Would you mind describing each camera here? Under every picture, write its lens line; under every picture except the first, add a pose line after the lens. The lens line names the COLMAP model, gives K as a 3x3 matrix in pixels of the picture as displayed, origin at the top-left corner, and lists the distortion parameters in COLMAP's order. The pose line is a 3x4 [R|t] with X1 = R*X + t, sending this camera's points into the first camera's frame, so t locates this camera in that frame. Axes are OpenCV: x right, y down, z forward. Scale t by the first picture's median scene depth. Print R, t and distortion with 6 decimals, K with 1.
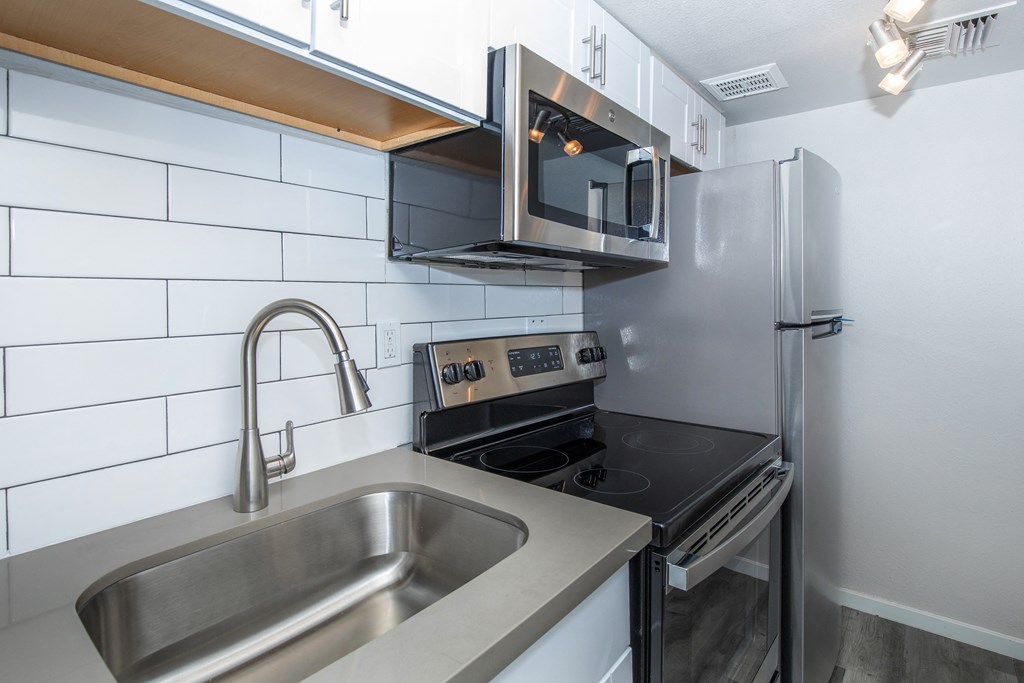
lens RADIAL K [[536.6, 0, 512.0], [0, 536.6, 341.5], [0, 0, 1]] dist [-0.000574, -0.000035]
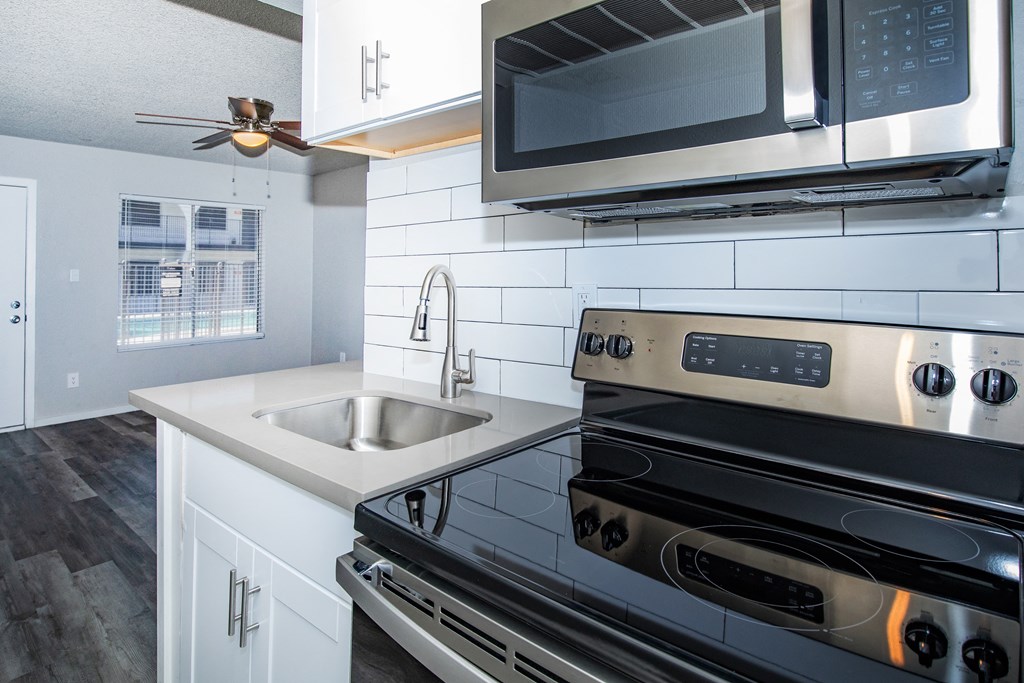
lens RADIAL K [[571.9, 0, 512.0], [0, 571.9, 341.5], [0, 0, 1]] dist [-0.000777, -0.000052]
pose [[-0.029956, 0.133027, -0.990660, 1.090900], [-0.059062, 0.989137, 0.134609, -0.087040], [0.997805, 0.062543, -0.021774, 1.116455]]
